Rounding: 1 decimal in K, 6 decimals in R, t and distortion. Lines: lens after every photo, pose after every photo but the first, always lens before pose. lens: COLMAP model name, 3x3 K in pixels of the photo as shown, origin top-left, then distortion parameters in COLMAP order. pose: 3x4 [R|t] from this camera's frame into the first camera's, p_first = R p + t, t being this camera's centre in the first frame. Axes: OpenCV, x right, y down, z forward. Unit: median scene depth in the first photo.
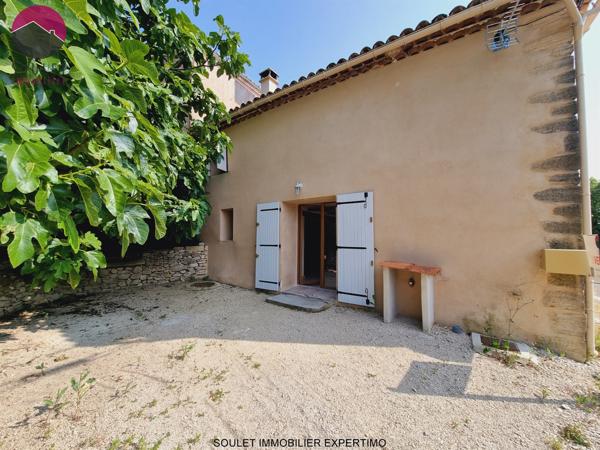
lens RADIAL K [[242.2, 0, 297.5], [0, 242.2, 222.8], [0, 0, 1]] dist [0.000007, 0.000040]
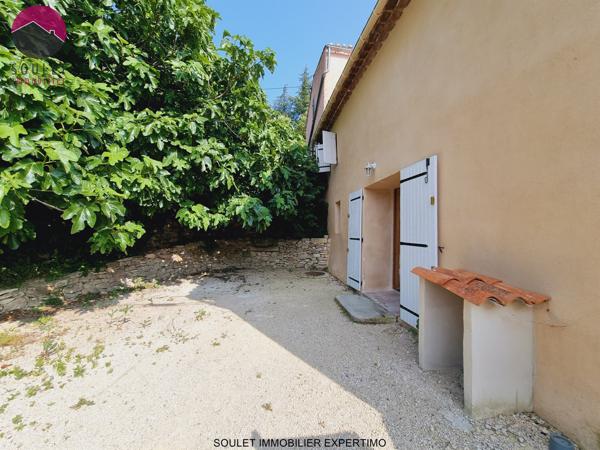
lens RADIAL K [[242.2, 0, 297.5], [0, 242.2, 222.8], [0, 0, 1]] dist [0.000007, 0.000040]
pose [[0.687198, -0.014663, -0.726322, 0.516439], [0.028404, 0.999574, 0.006694, 0.029850], [0.725915, -0.025231, 0.687322, 0.315226]]
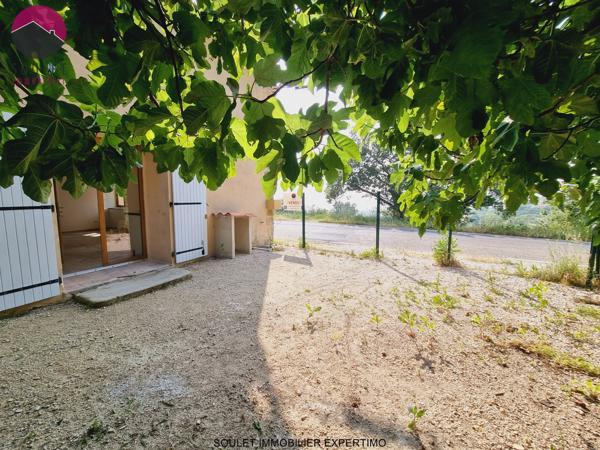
lens RADIAL K [[242.2, 0, 297.5], [0, 242.2, 222.8], [0, 0, 1]] dist [0.000007, 0.000040]
pose [[-0.148437, -0.105827, 0.983243, -0.829796], [-0.064224, 0.993190, 0.097202, 0.060640], [-0.986834, -0.048719, -0.154223, 0.752834]]
